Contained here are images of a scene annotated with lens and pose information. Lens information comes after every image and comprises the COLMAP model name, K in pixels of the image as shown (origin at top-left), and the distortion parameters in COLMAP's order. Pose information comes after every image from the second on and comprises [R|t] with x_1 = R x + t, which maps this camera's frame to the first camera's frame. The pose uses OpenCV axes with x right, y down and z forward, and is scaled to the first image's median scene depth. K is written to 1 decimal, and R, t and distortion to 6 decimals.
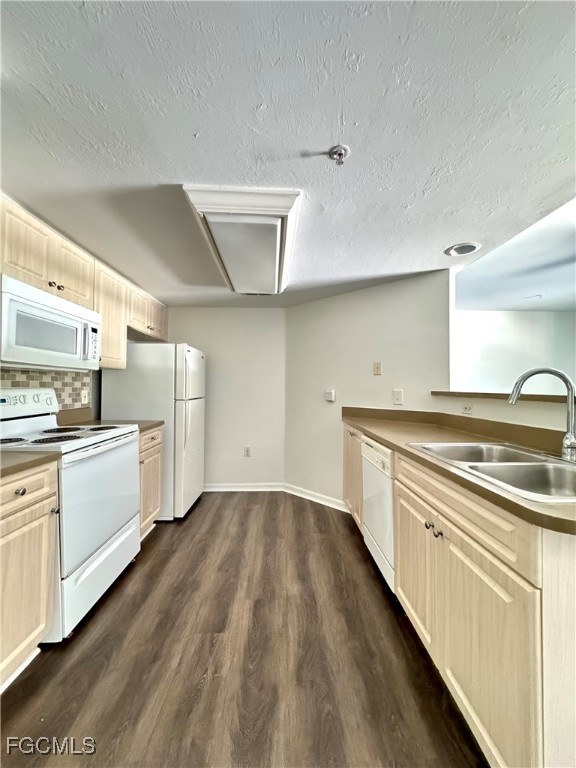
lens RADIAL K [[306.9, 0, 288.0], [0, 306.9, 384.0], [0, 0, 1]] dist [0.000223, -0.000291]
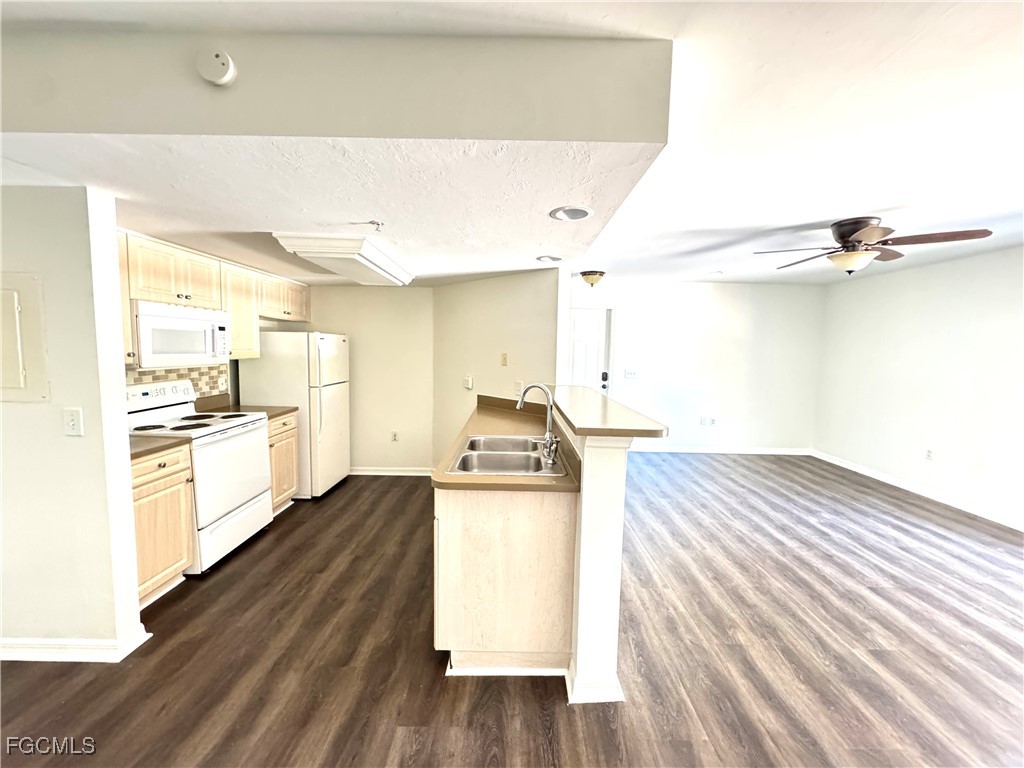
lens RADIAL K [[409.4, 0, 512.0], [0, 409.4, 384.0], [0, 0, 1]] dist [0.000261, -0.000352]
pose [[0.999596, 0.015992, -0.023498, 0.456125], [-0.013633, 0.995161, 0.097312, -0.133187], [0.024941, -0.096952, 0.994977, -0.469898]]
